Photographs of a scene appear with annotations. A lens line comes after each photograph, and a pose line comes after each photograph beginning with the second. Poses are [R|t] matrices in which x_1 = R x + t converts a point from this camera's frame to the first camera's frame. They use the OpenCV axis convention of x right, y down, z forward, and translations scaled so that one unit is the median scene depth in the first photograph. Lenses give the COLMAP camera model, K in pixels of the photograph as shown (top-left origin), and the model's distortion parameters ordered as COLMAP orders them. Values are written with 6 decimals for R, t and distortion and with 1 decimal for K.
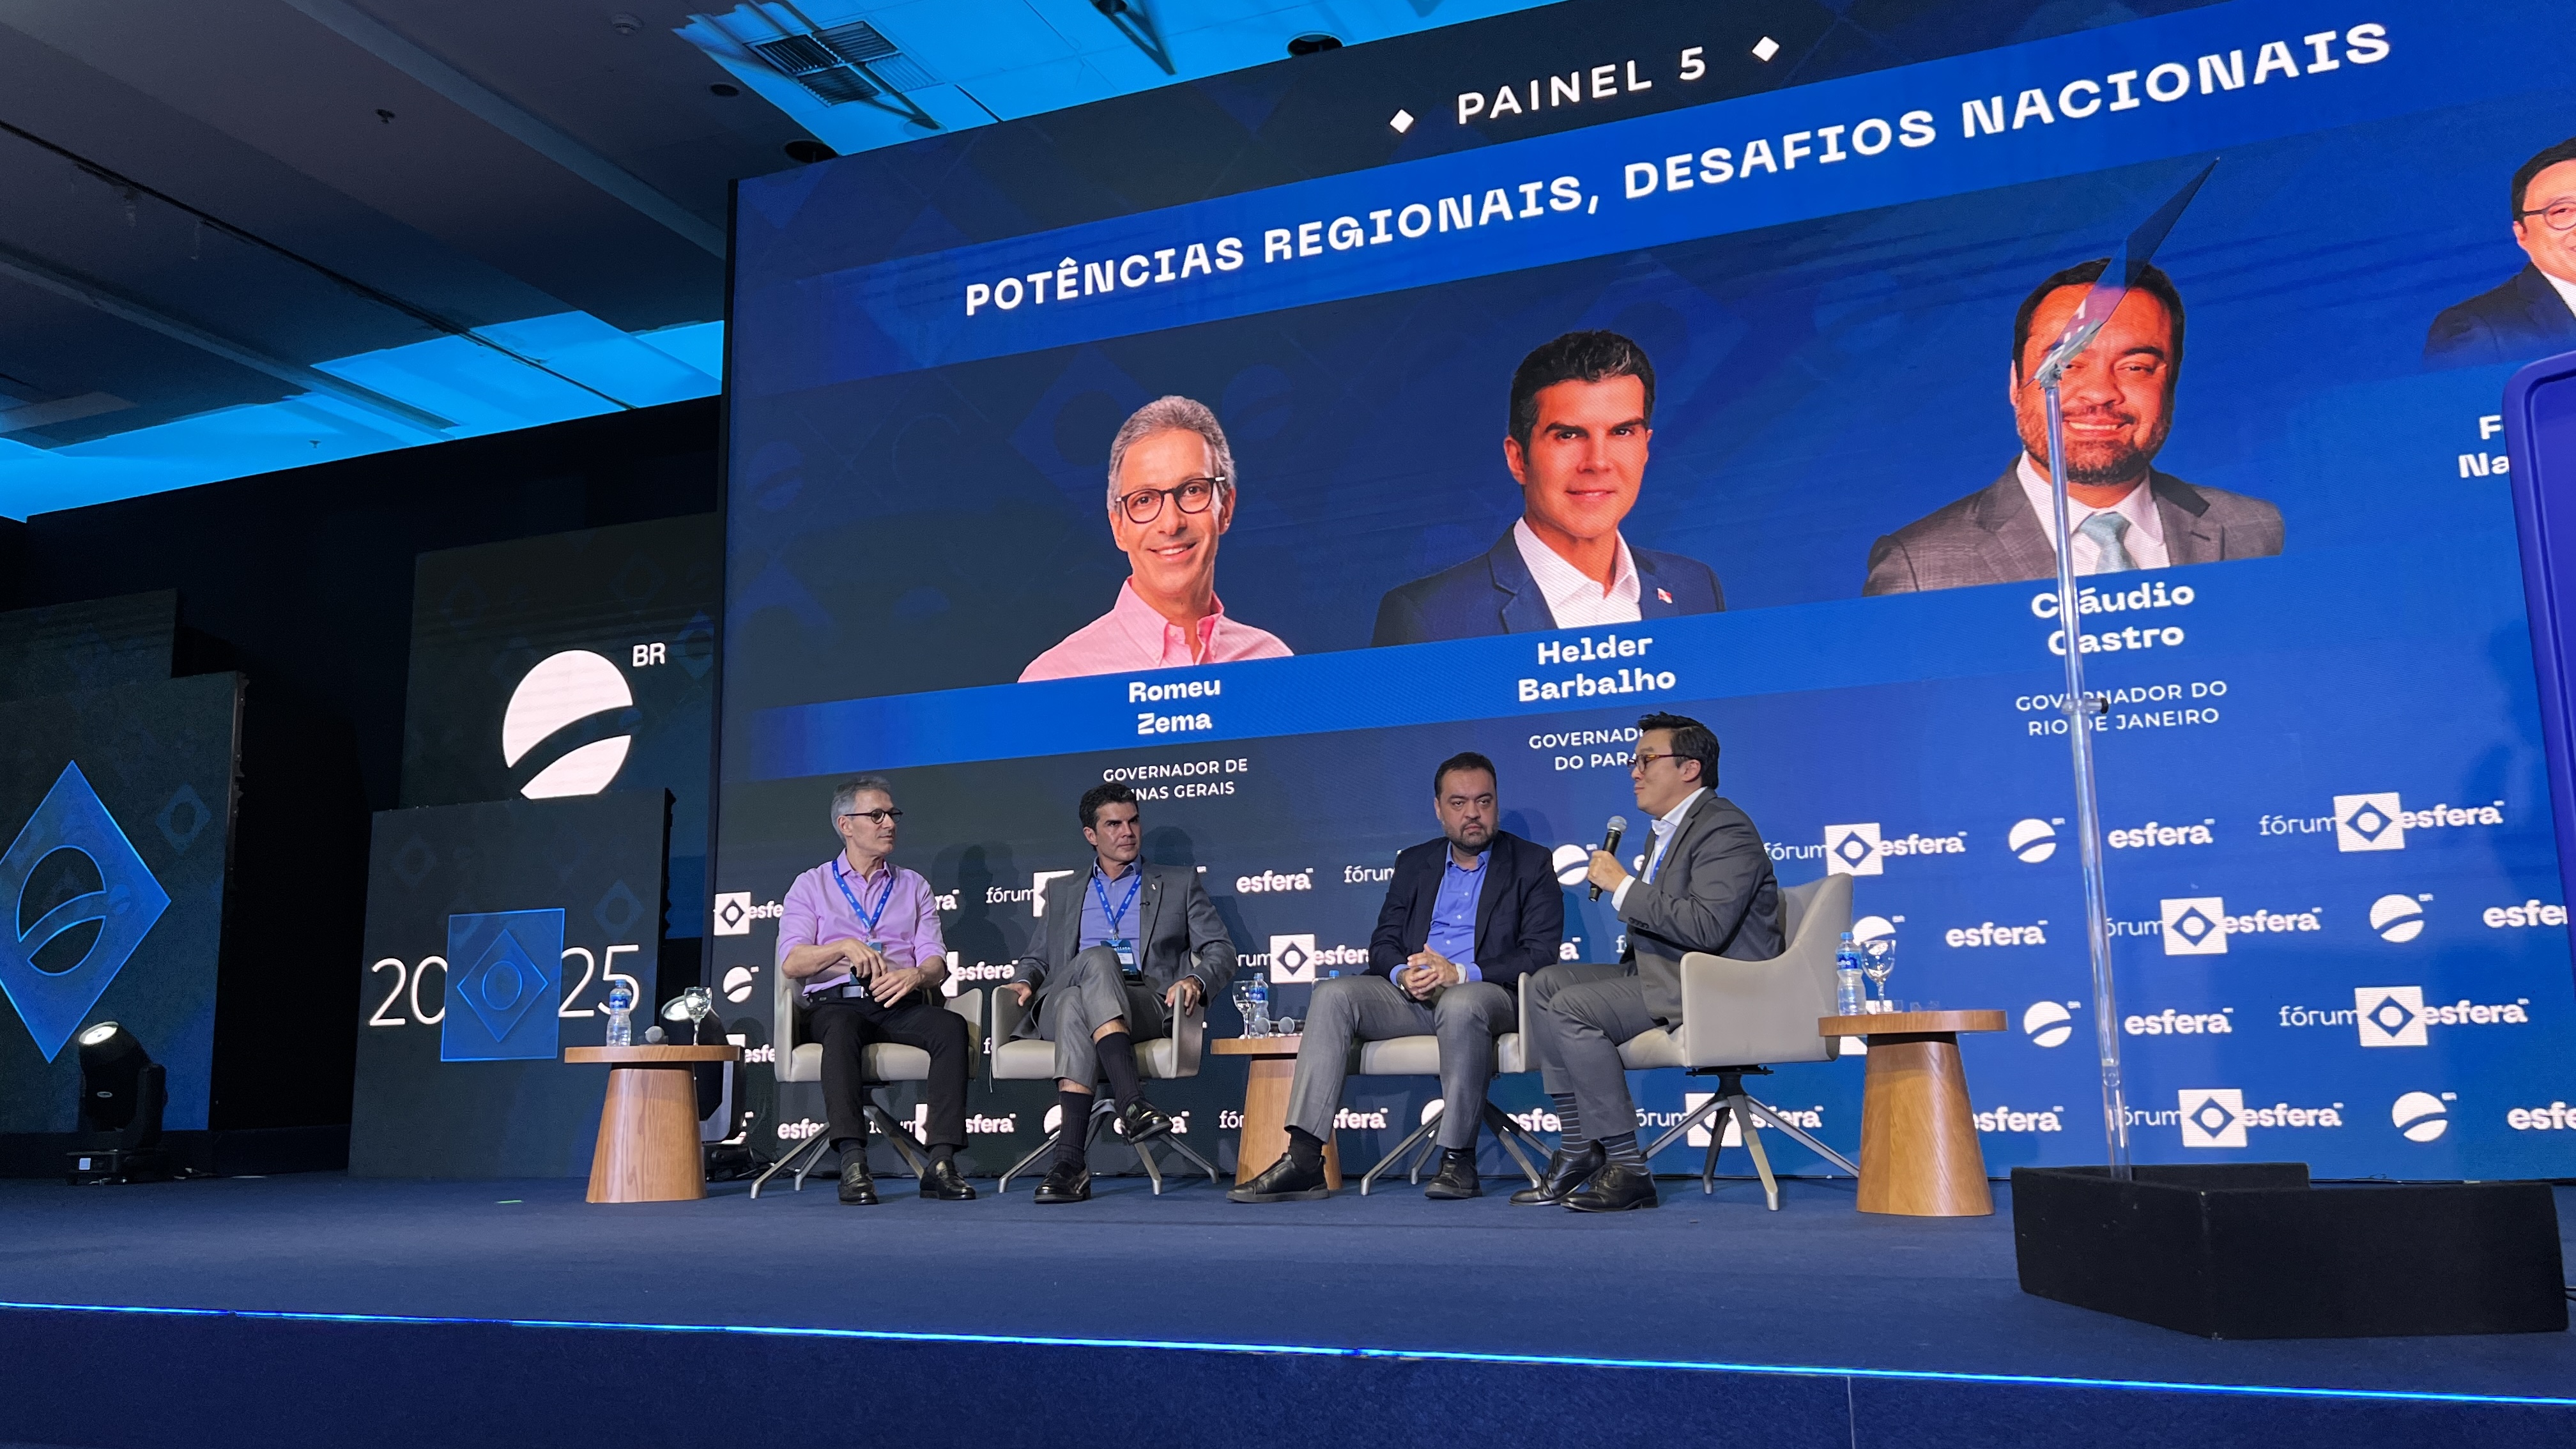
lens RADIAL K [[1958.3, 0, 1283.2], [0, 1958.3, 736.1], [0, 0, 1]] dist [0.003021, -0.036559]
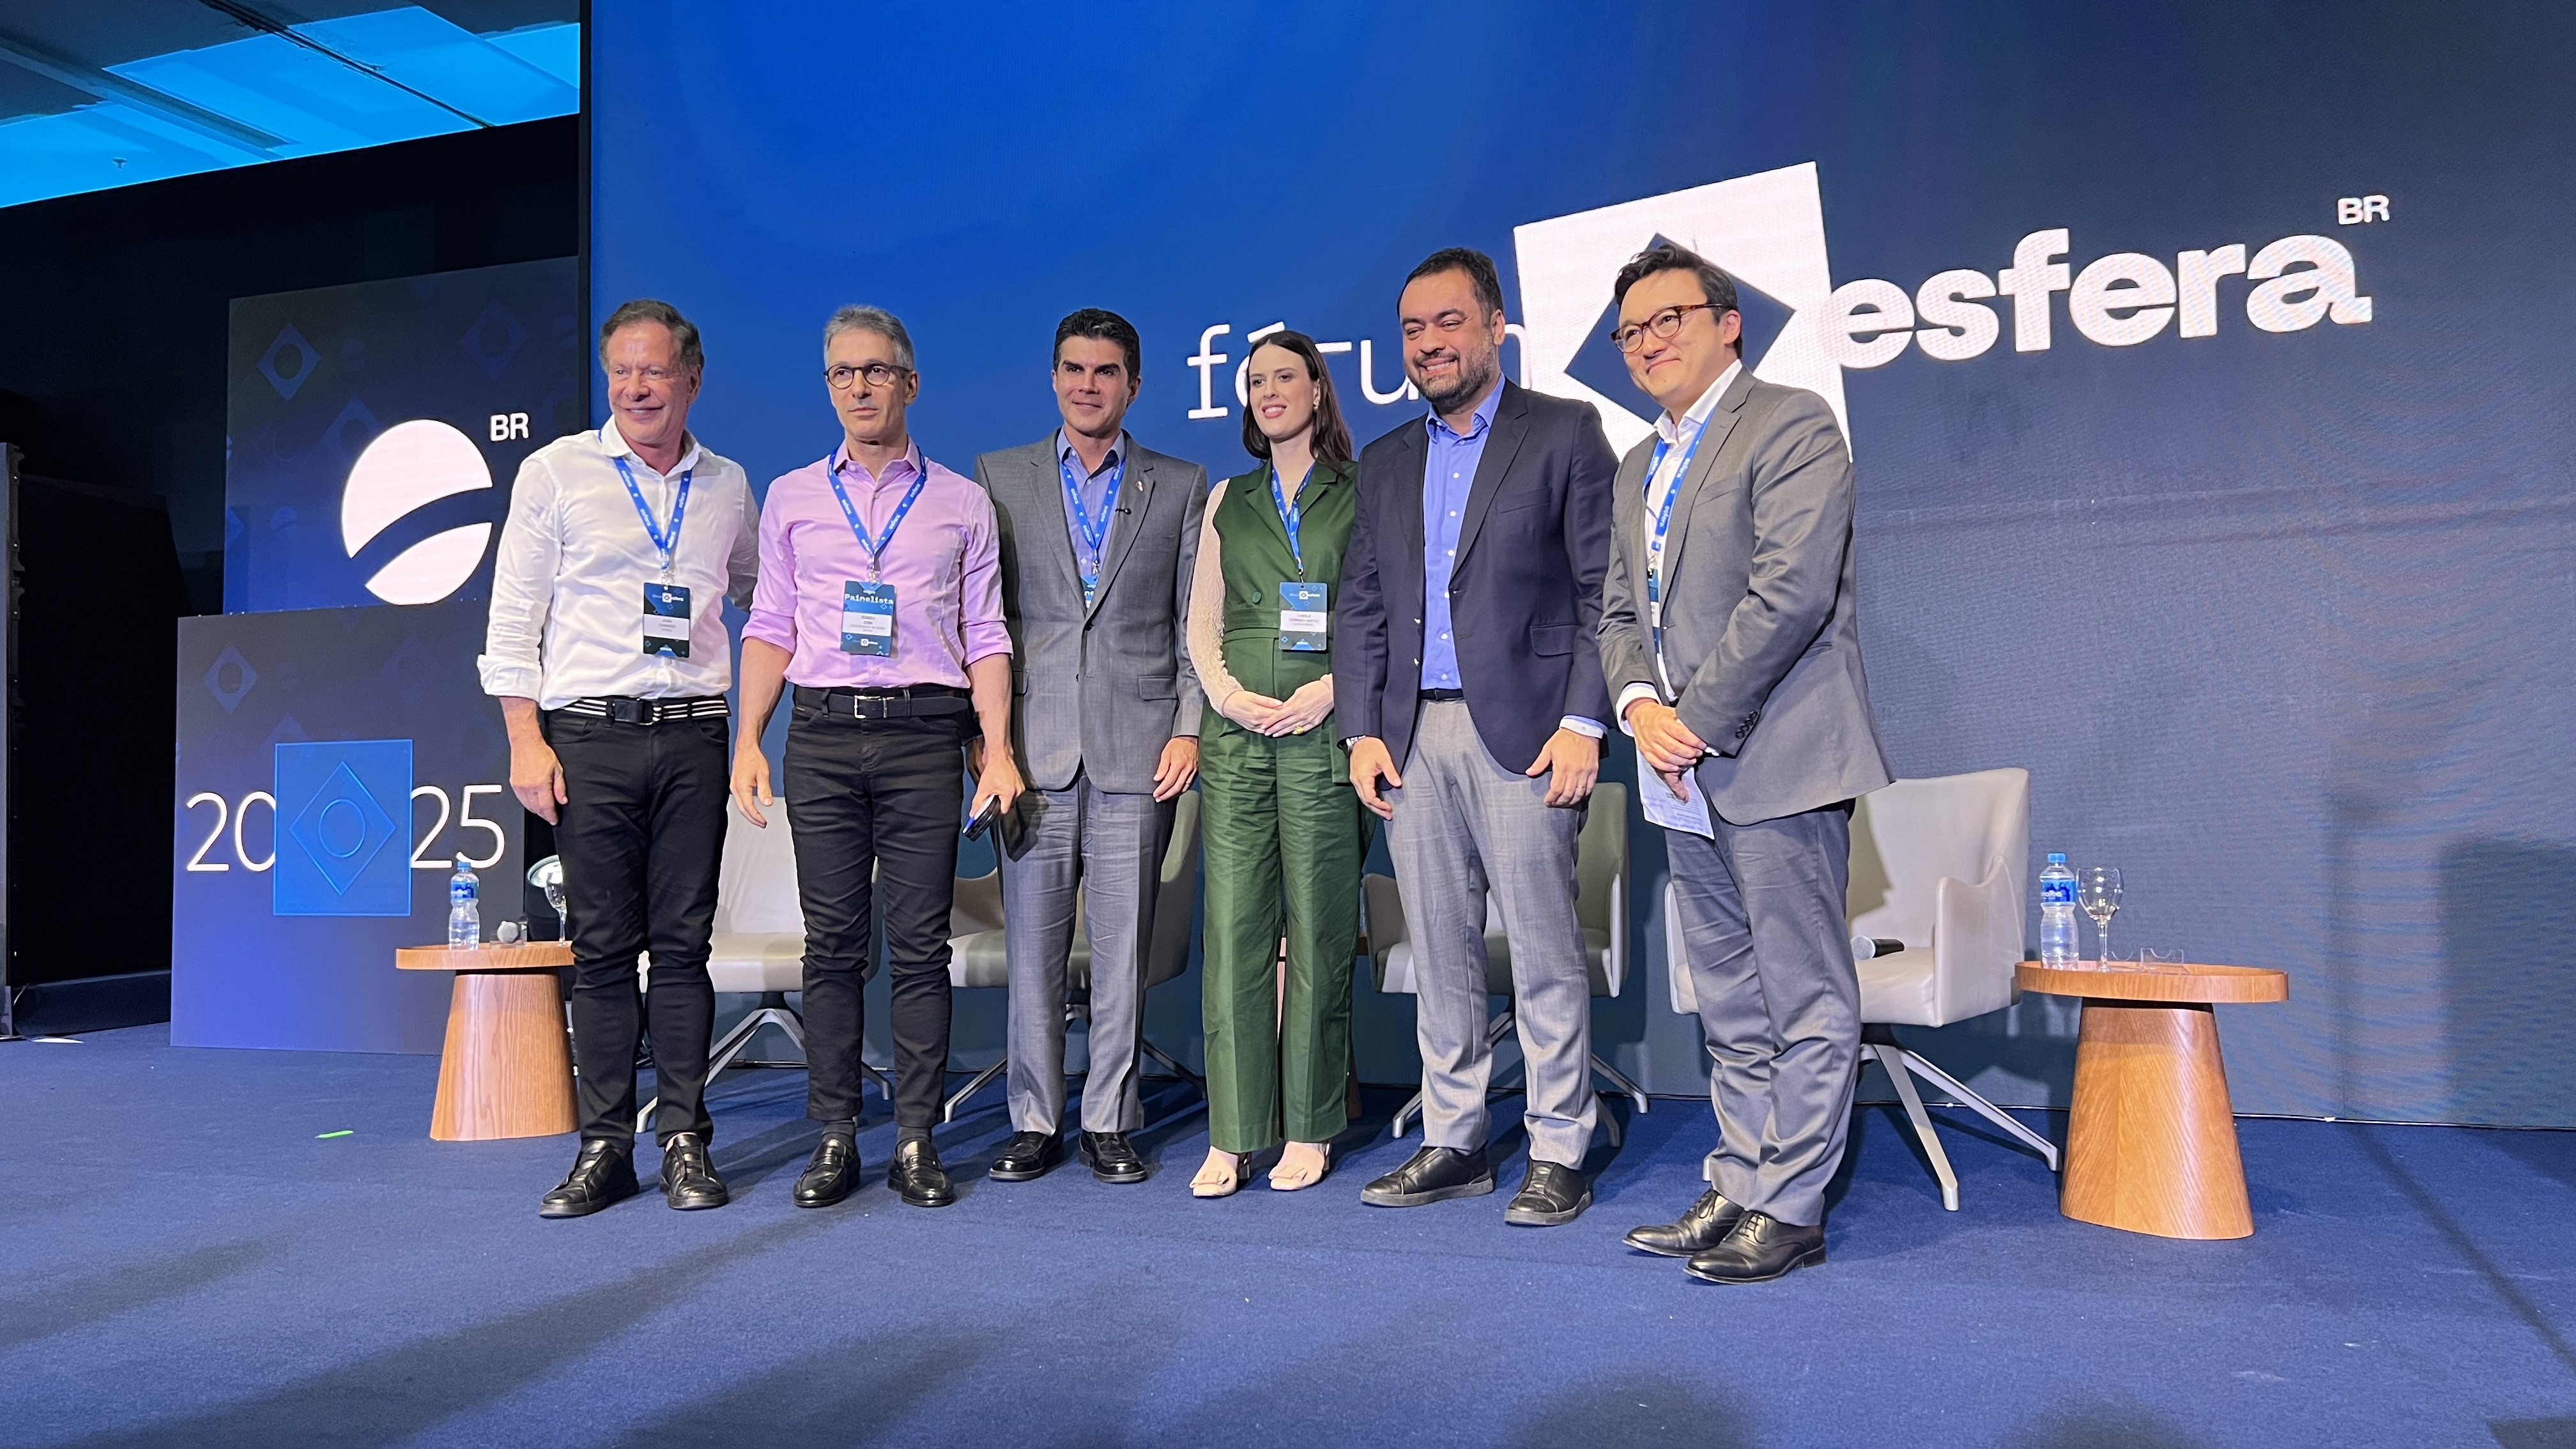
lens RADIAL K [[1958.3, 0, 1283.2], [0, 1958.3, 736.1], [0, 0, 1]] dist [0.003021, -0.036559]
pose [[0.999097, 0.005546, 0.042131, -0.036848], [-0.010945, 0.991579, 0.129038, -0.031394], [-0.041060, -0.129383, 0.990744, 0.192519]]
